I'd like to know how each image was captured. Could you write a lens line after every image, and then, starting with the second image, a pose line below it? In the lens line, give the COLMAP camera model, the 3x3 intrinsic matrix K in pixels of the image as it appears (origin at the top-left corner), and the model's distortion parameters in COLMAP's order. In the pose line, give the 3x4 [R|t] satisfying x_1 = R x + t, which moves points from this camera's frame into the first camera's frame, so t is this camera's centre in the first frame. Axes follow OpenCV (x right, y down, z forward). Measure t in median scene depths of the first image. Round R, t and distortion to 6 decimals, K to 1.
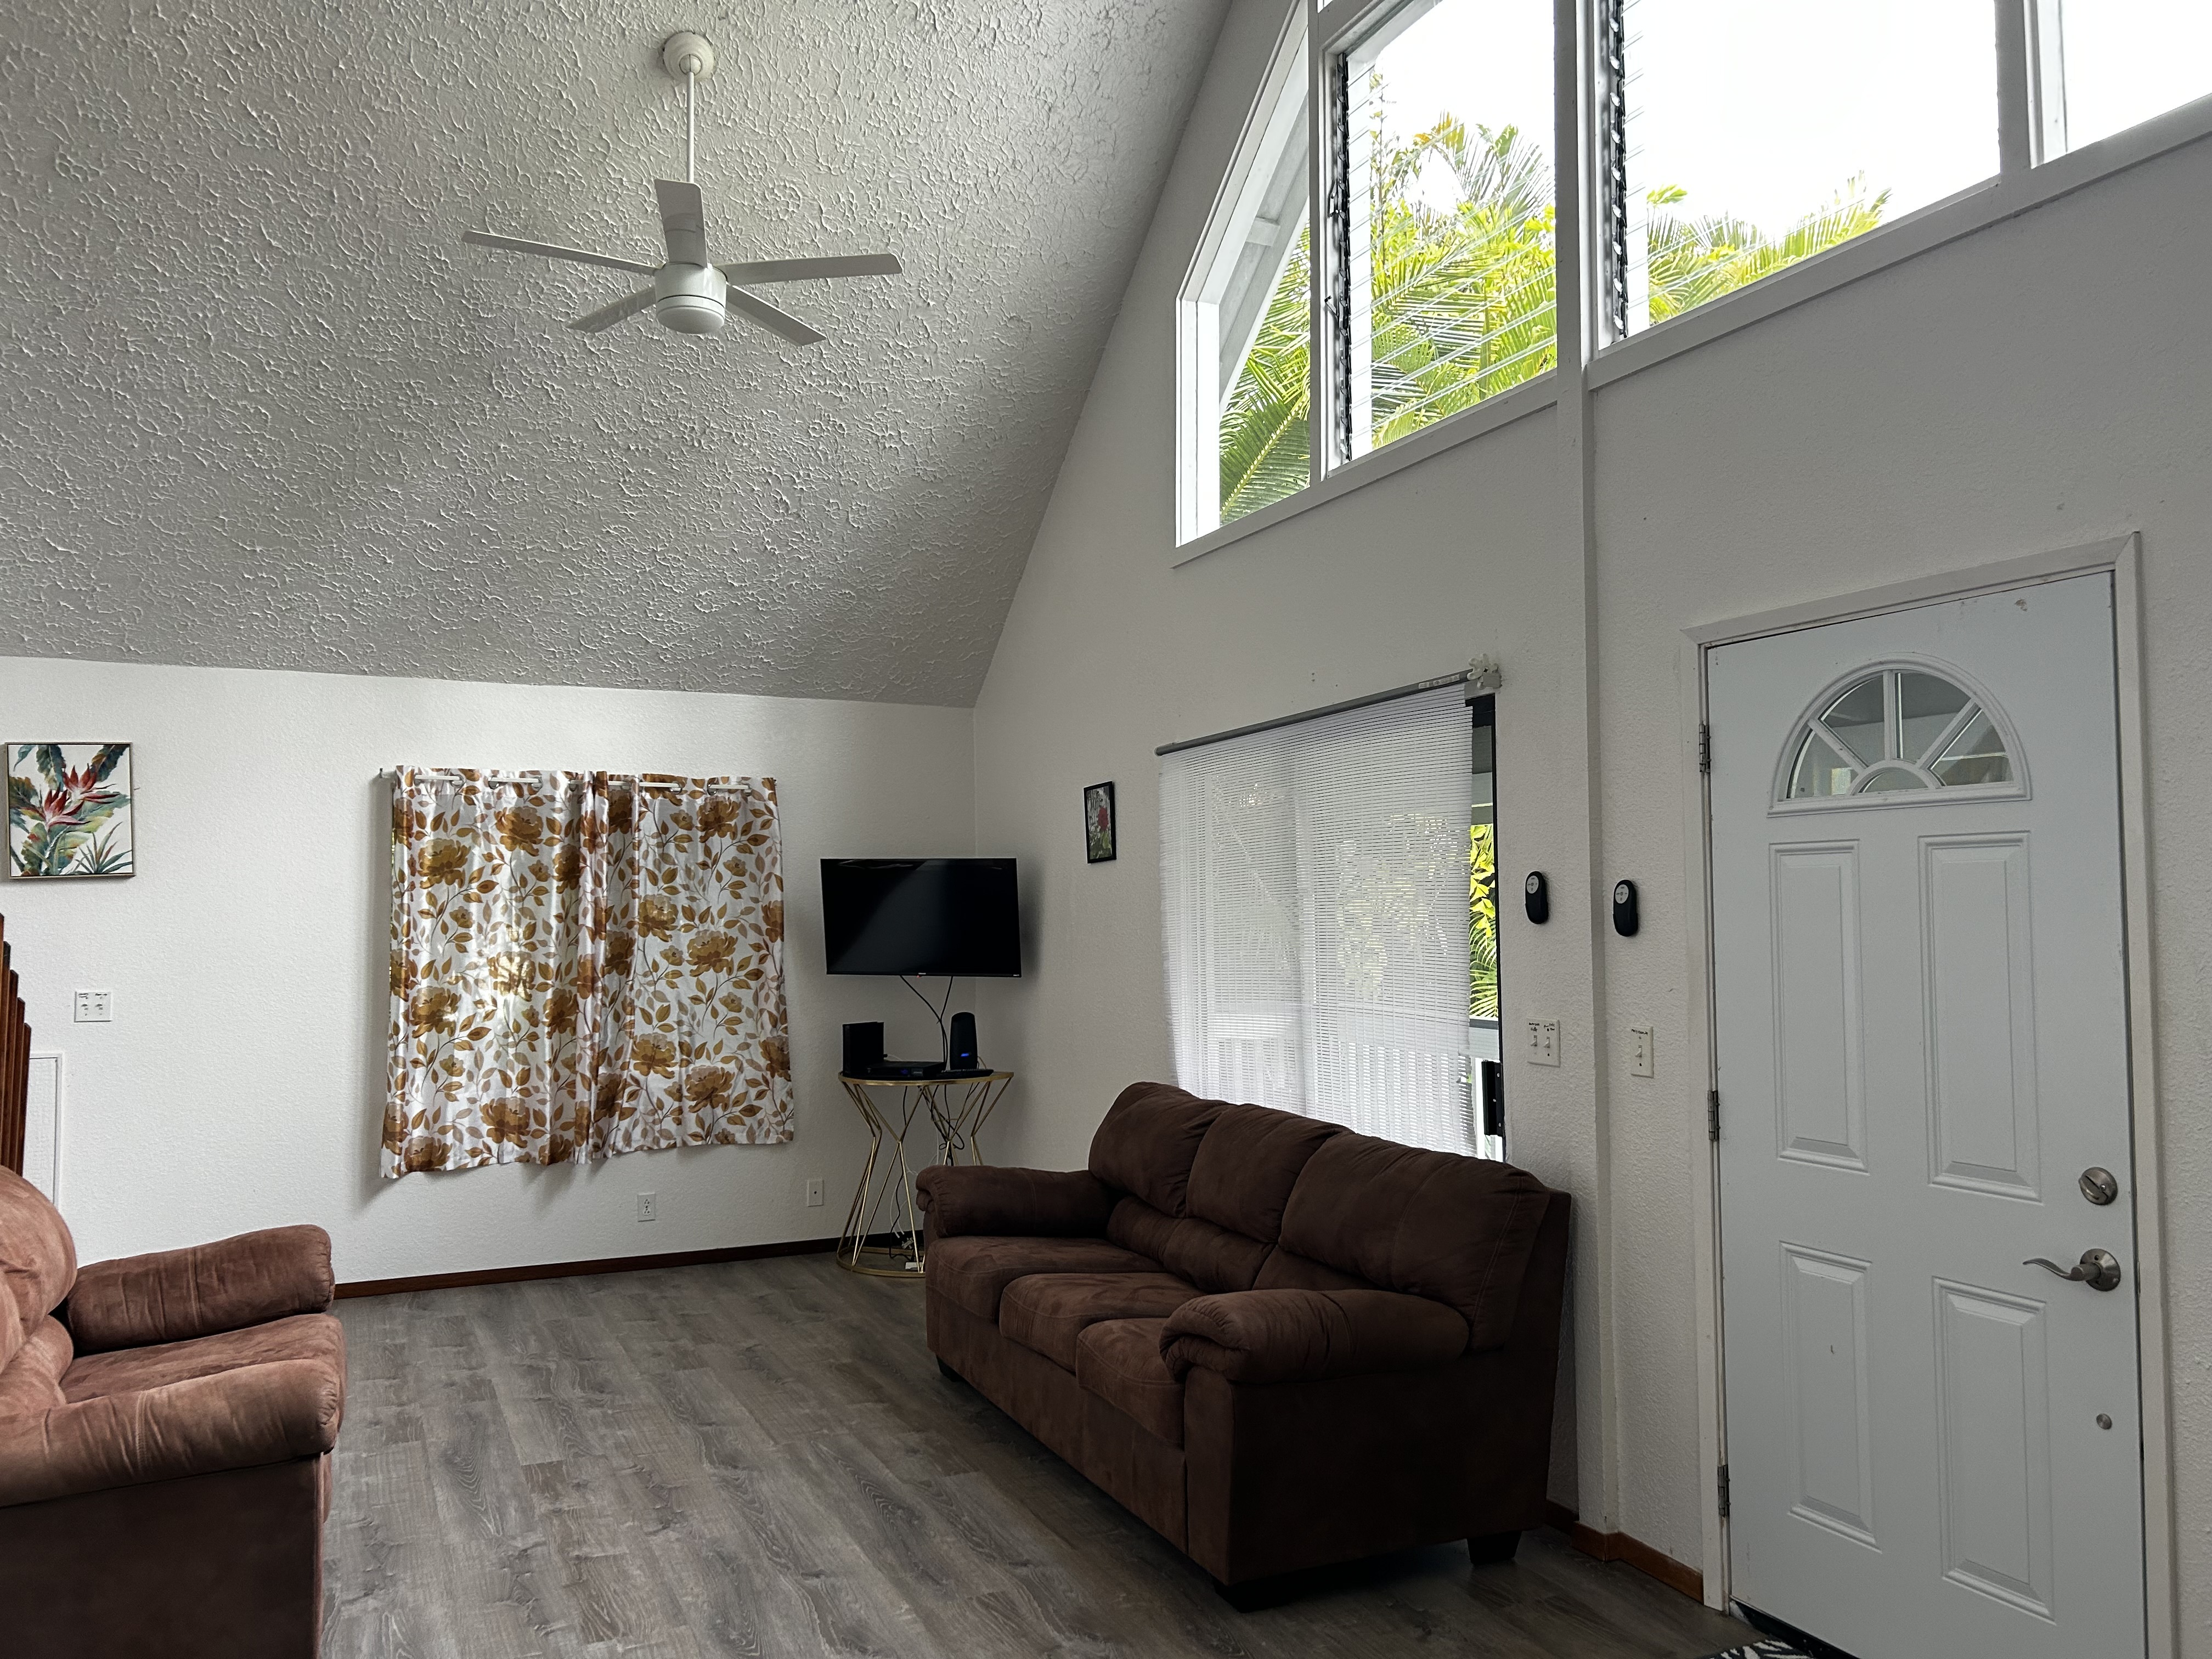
lens RADIAL K [[1630.8, 0, 1106.4], [0, 1630.8, 834.7], [0, 0, 1]] dist [0.006024, 0.000455]
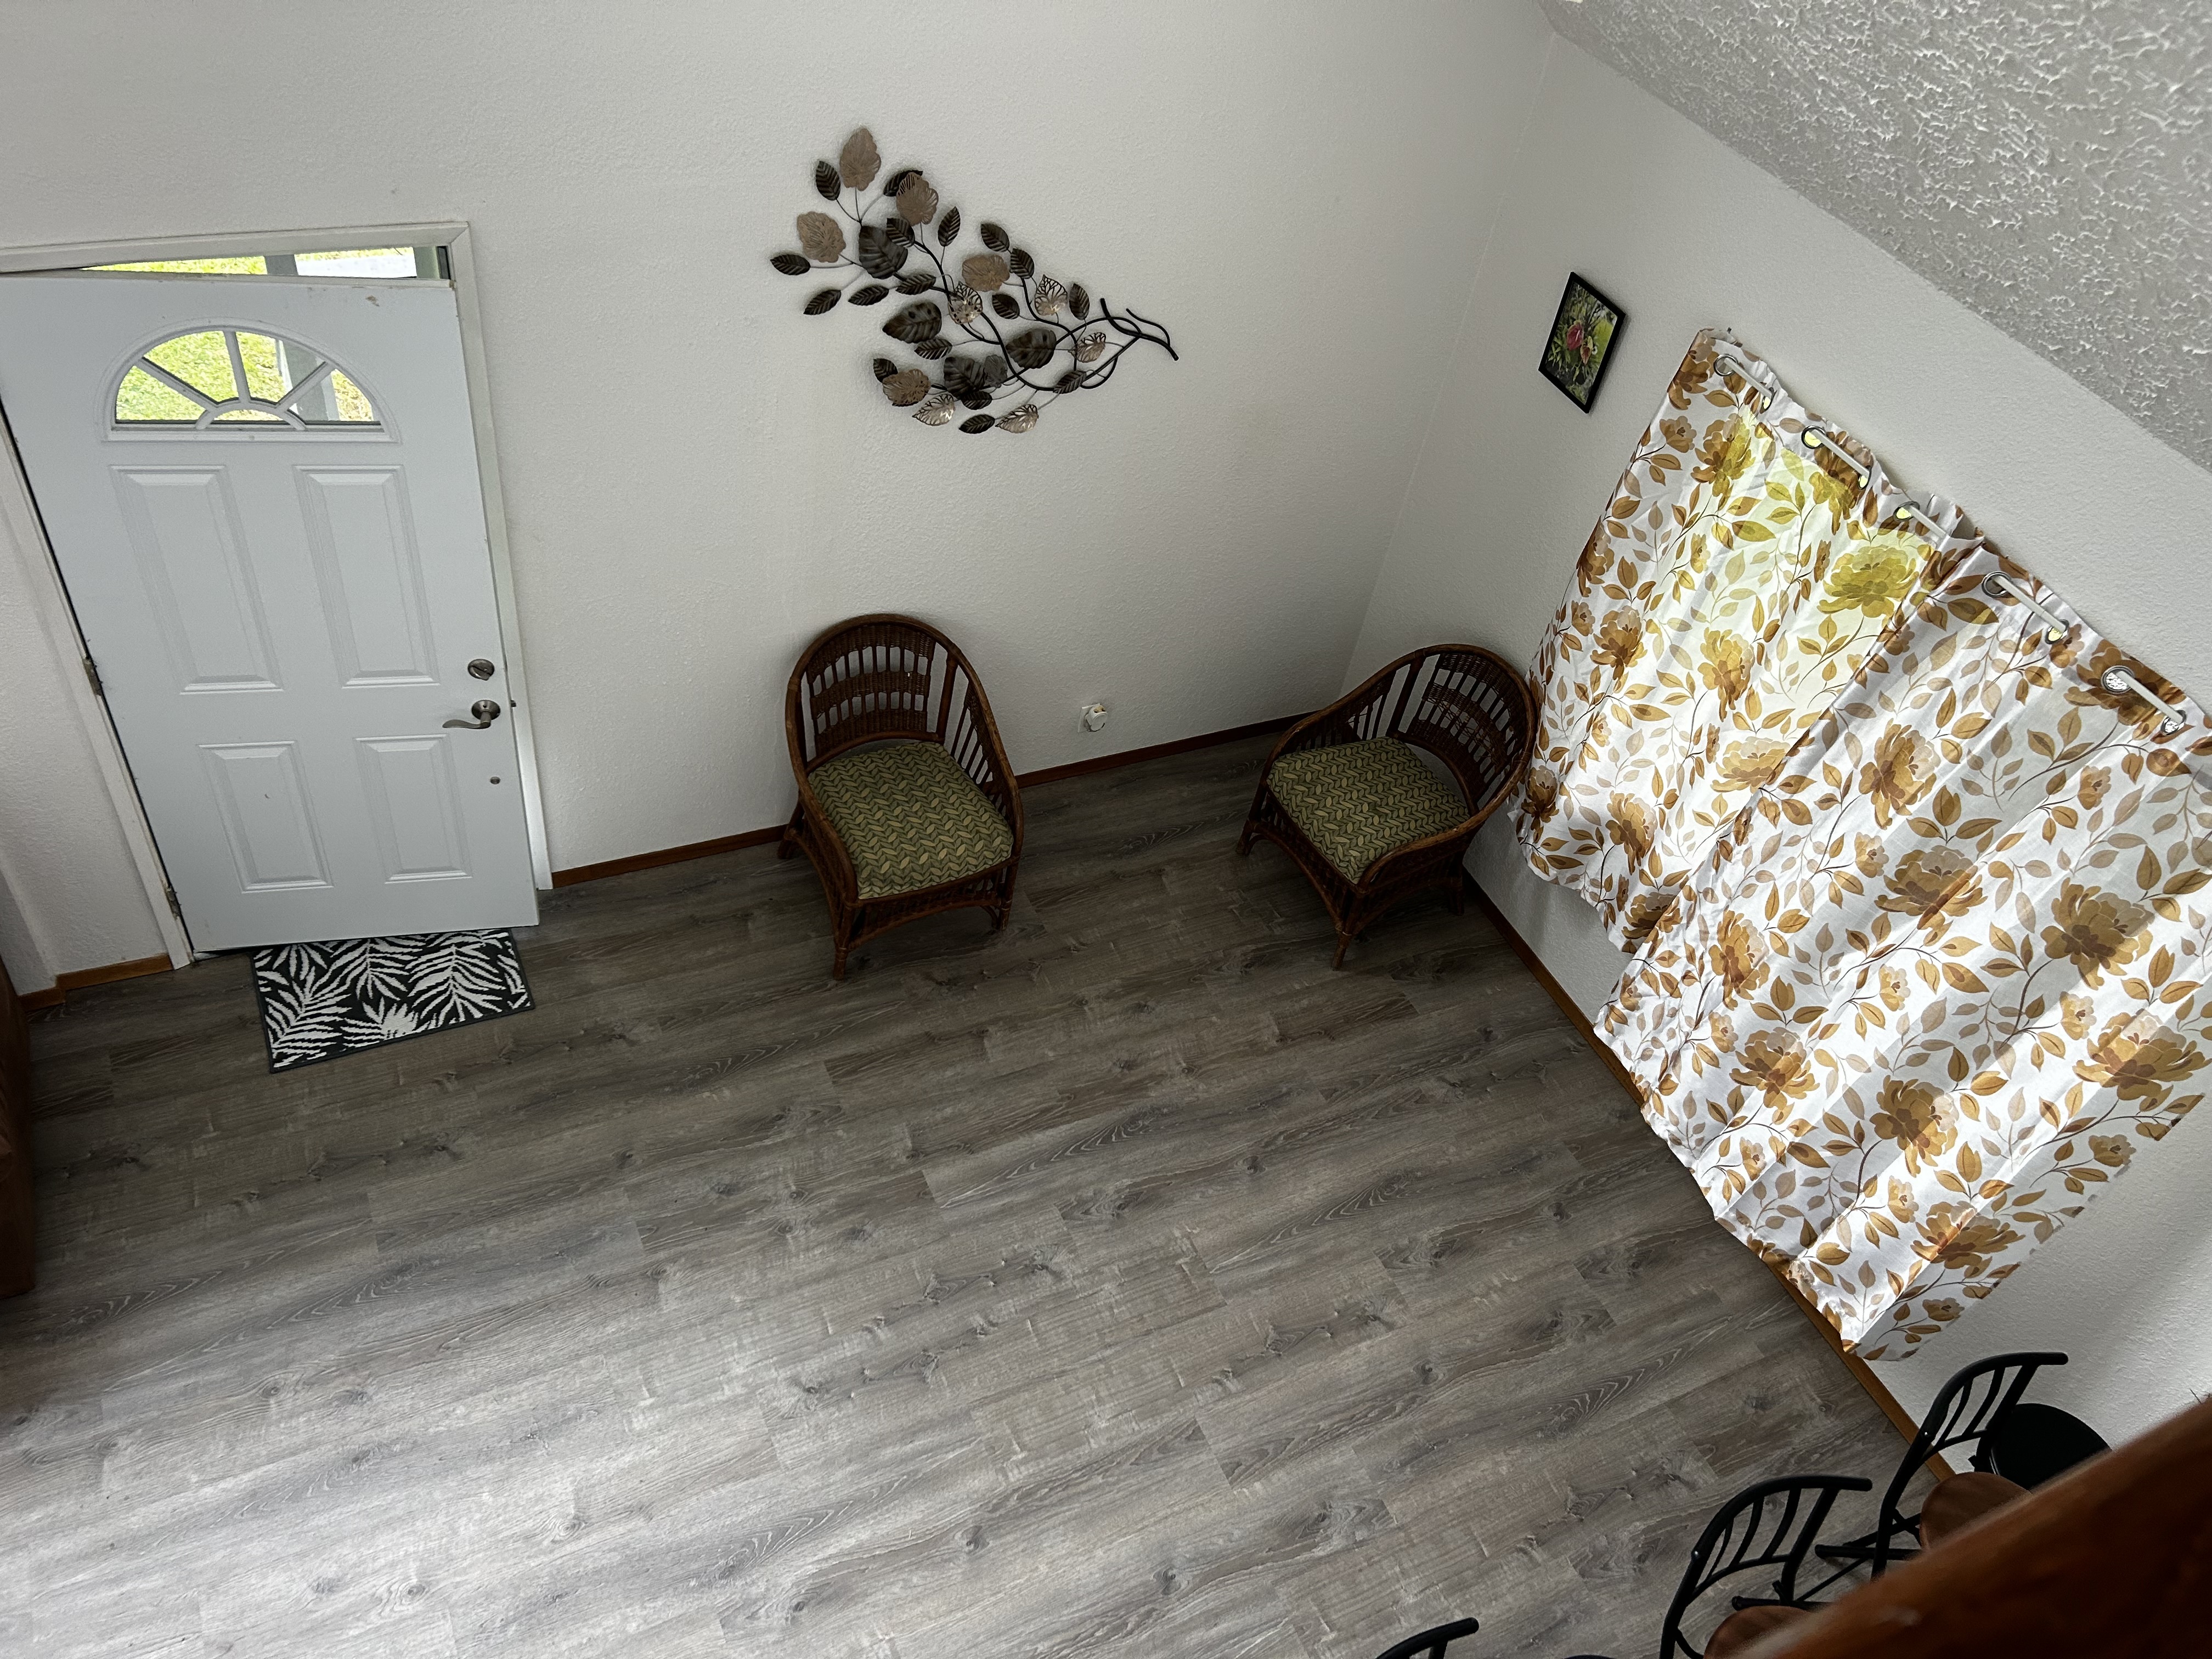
lens RADIAL K [[1664.4, 0, 1108.9], [0, 1664.4, 830.1], [0, 0, 1]] dist [0.059615, -0.067907]
pose [[-0.007226, -0.707234, 0.706943, -0.490634], [-0.202318, 0.693374, 0.691592, -0.657687], [-0.979293, -0.138030, -0.148096, 0.465693]]
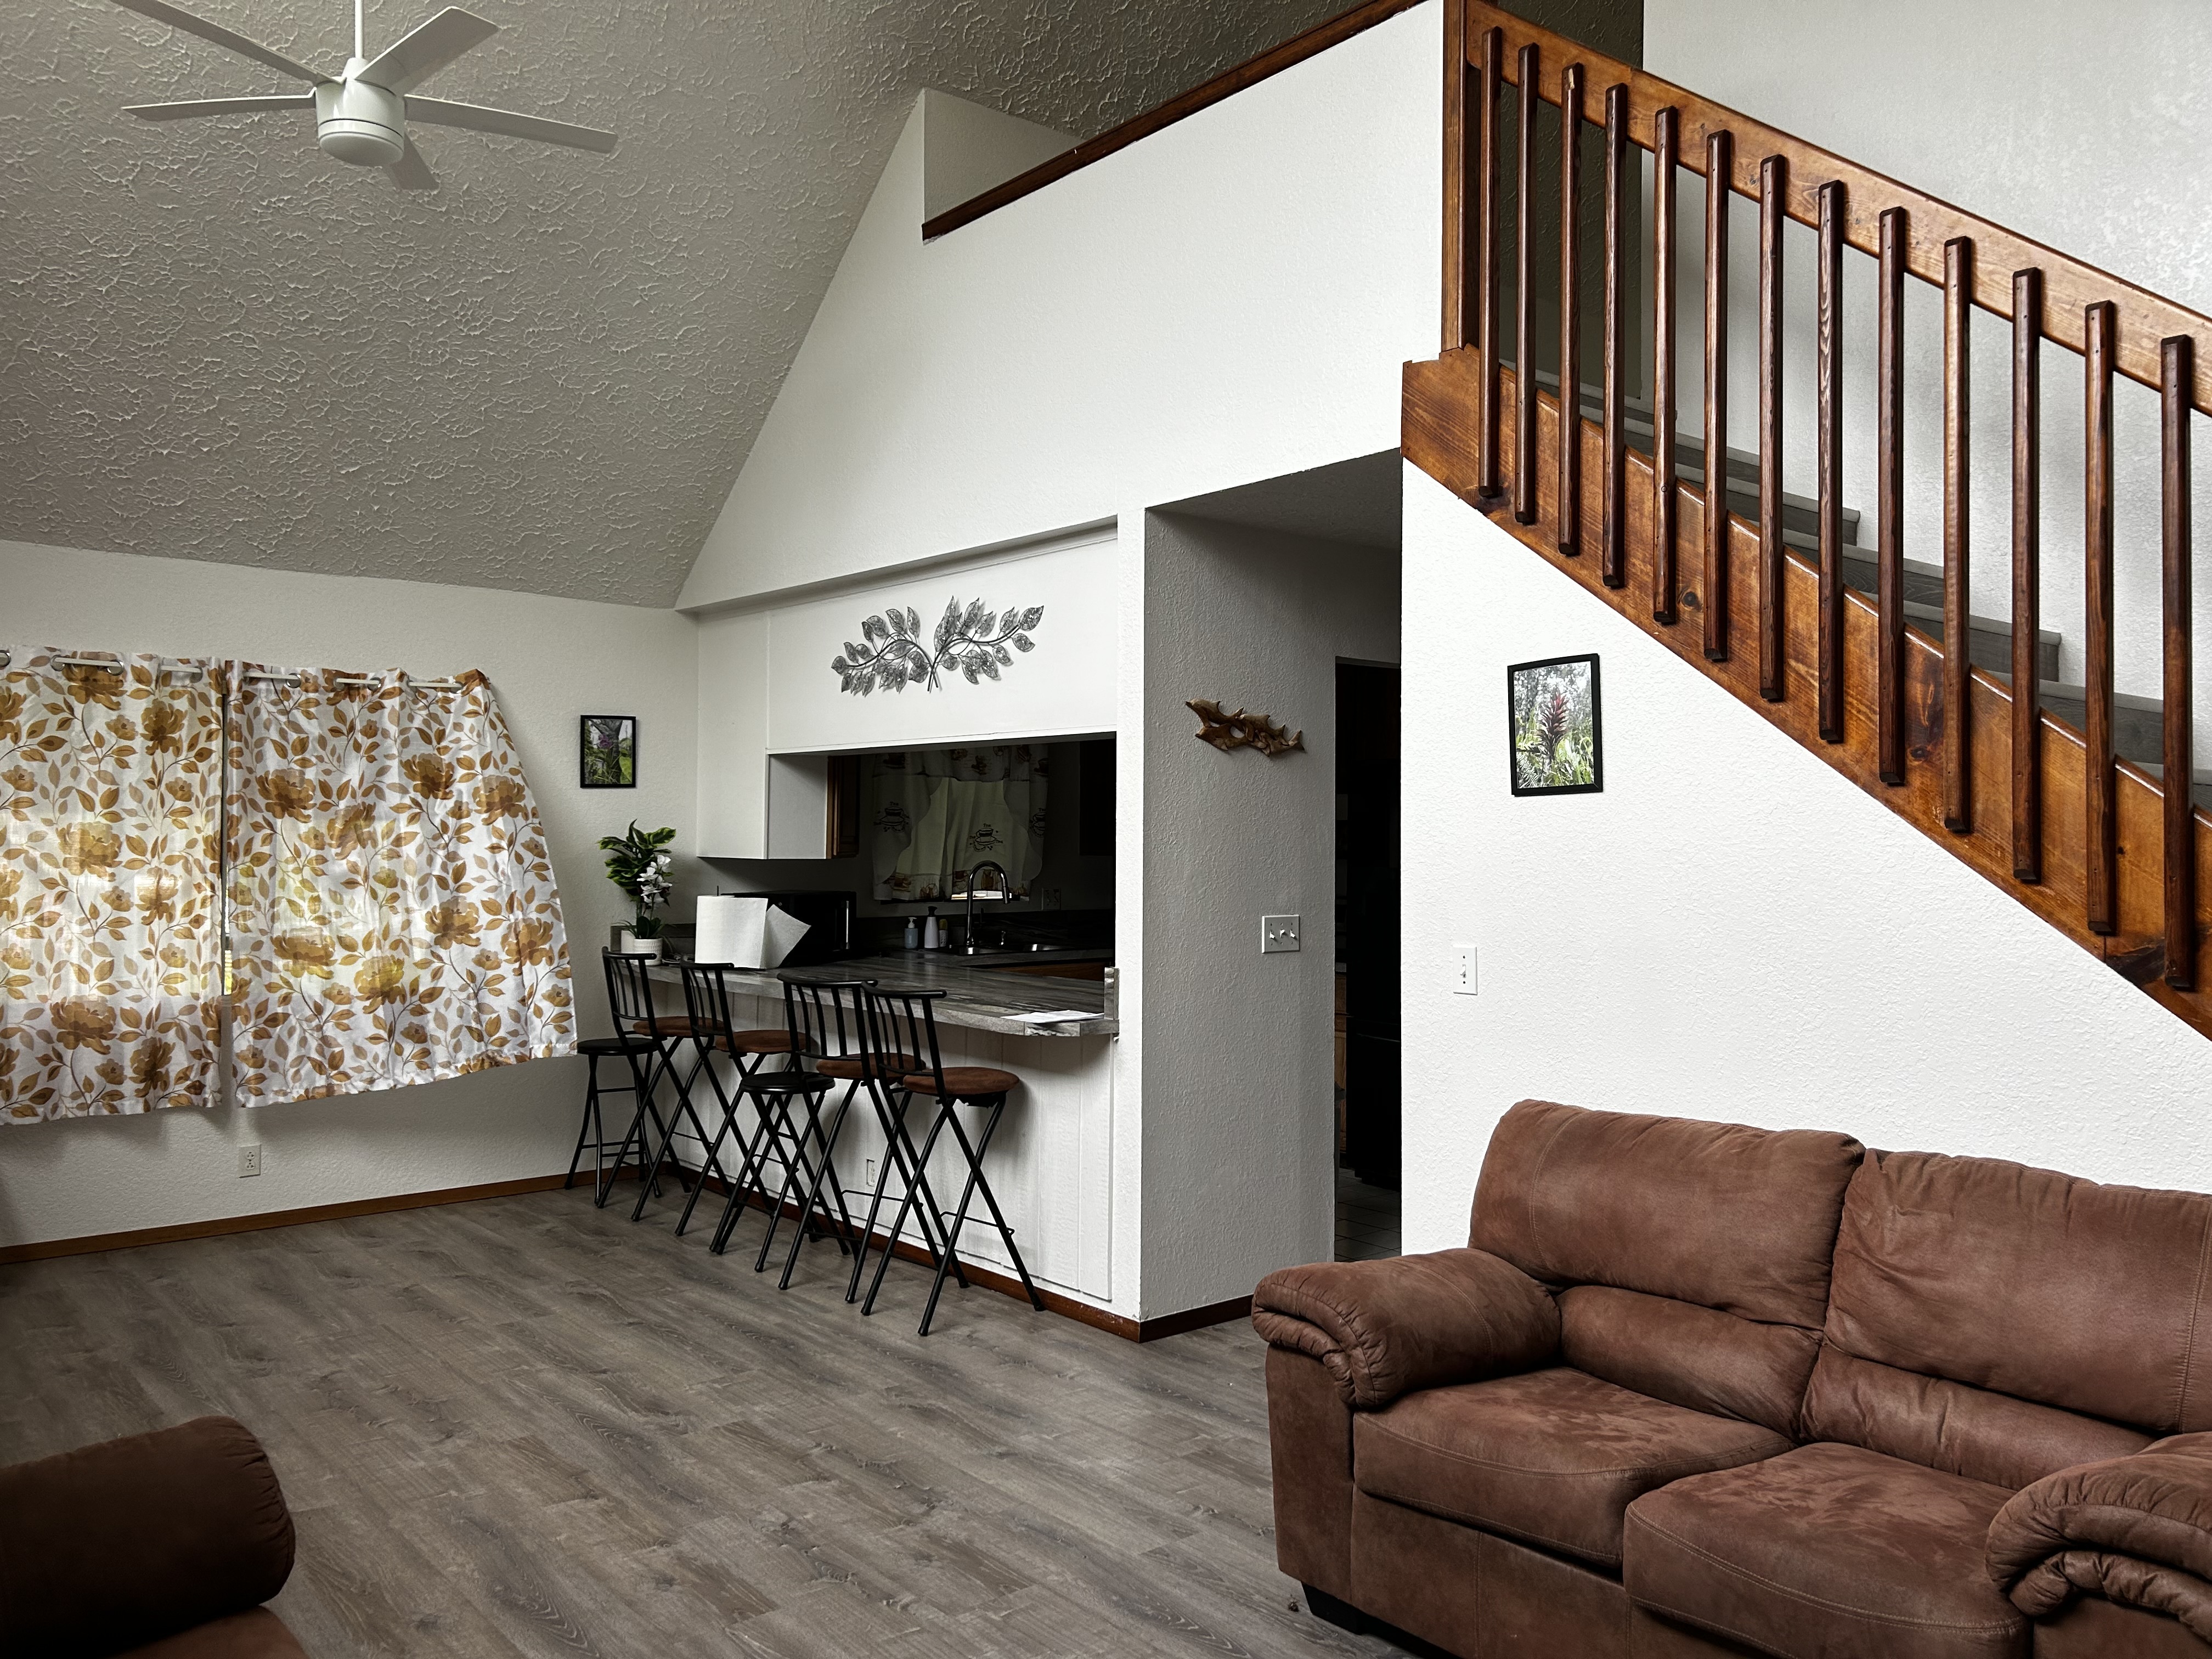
lens RADIAL K [[1696.1, 0, 1129.1], [0, 1696.1, 825.1], [0, 0, 1]] dist [0.004318, -0.009787]
pose [[-0.965800, -0.012660, -0.258980, -0.097259], [0.004052, 0.997948, -0.063894, 0.093289], [0.259258, -0.062758, -0.963767, 1.688437]]
